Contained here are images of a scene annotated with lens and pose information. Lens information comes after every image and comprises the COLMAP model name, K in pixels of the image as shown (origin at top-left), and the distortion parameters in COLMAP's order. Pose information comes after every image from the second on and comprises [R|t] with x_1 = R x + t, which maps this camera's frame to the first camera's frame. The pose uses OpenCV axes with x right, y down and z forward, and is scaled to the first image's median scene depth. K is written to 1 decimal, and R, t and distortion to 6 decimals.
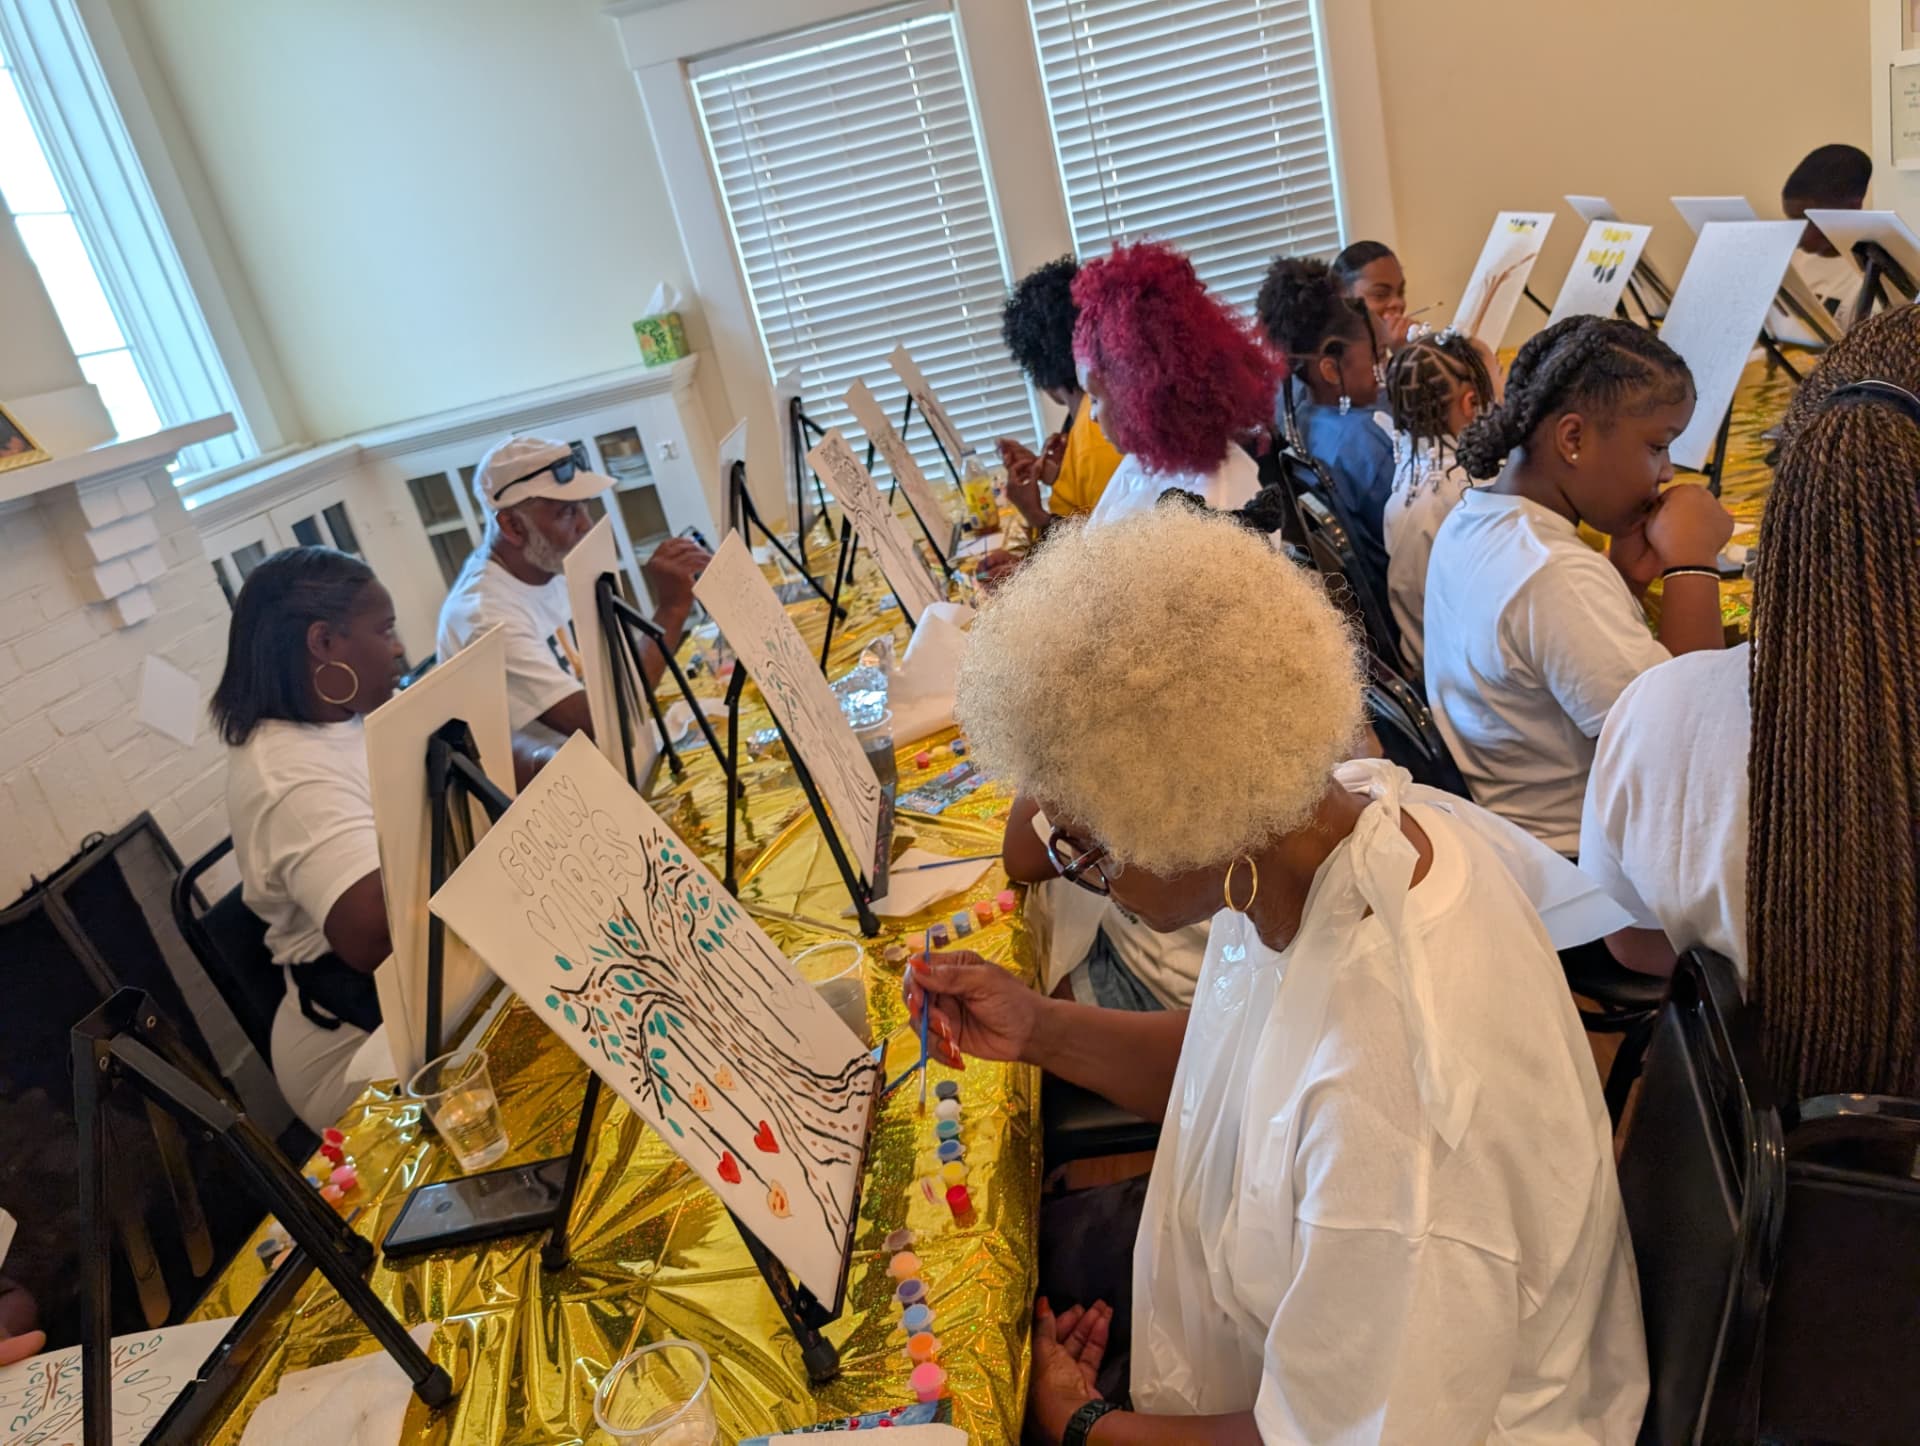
lens RADIAL K [[1390.0, 0, 978.1], [0, 1390.0, 752.2], [0, 0, 1]] dist [0.001928, -0.015922]
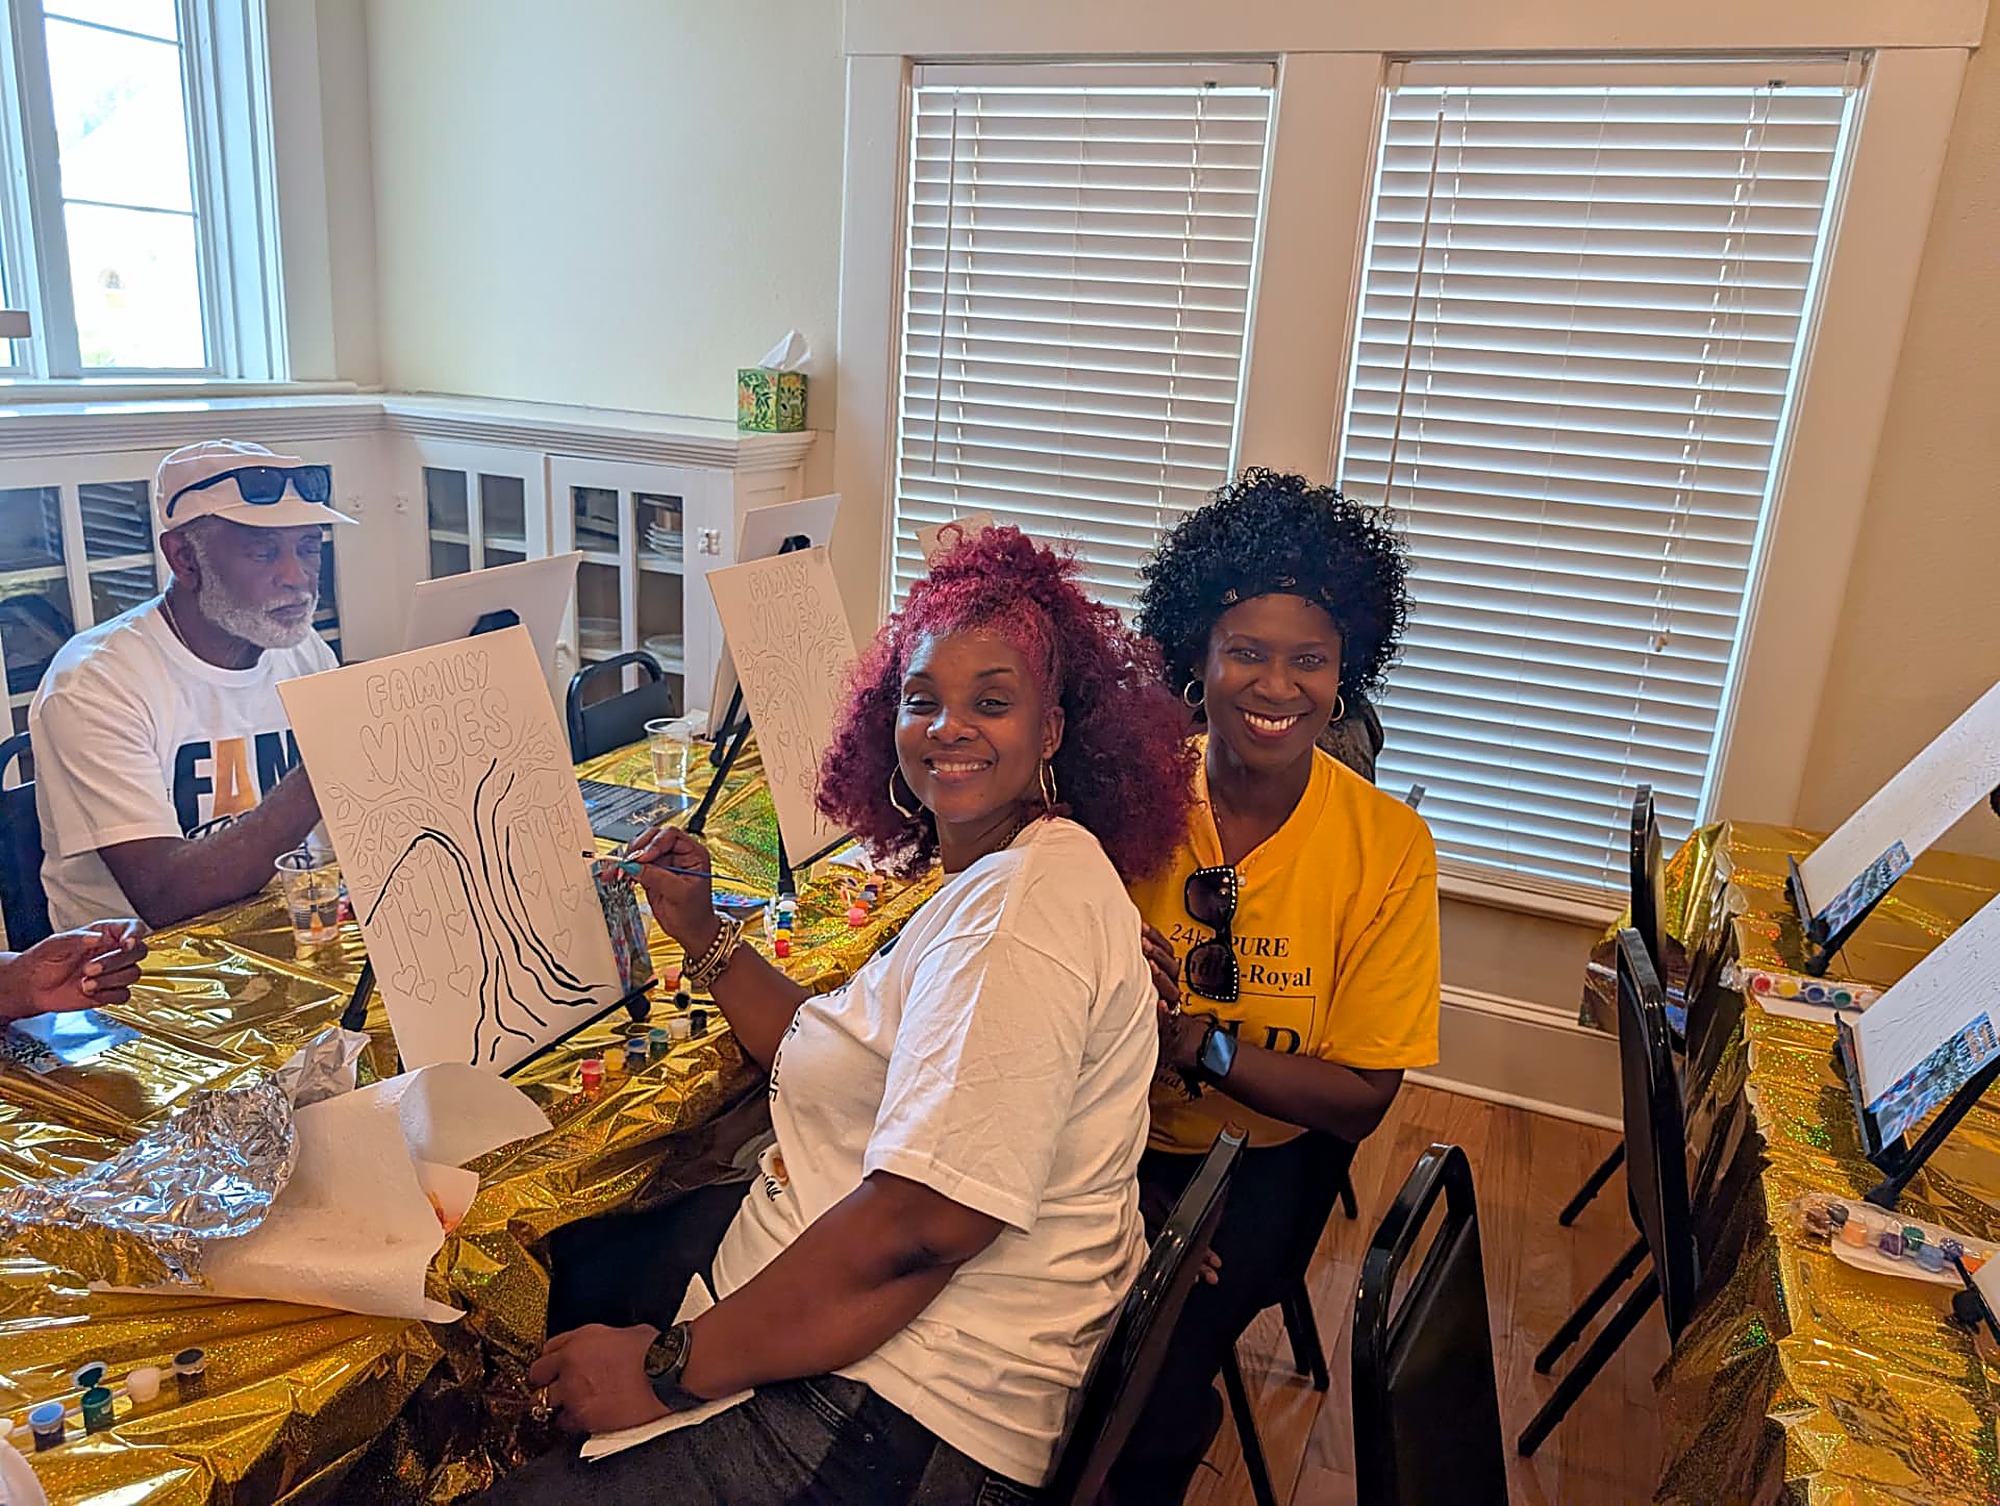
lens RADIAL K [[1447.9, 0, 985.1], [0, 1447.9, 767.1], [0, 0, 1]] dist [0.001928, -0.015922]
pose [[0.898333, 0.364892, -0.244645, 0.143365], [-0.379972, 0.924863, -0.015803, -0.150577], [0.220497, 0.107155, 0.969484, 0.298320]]
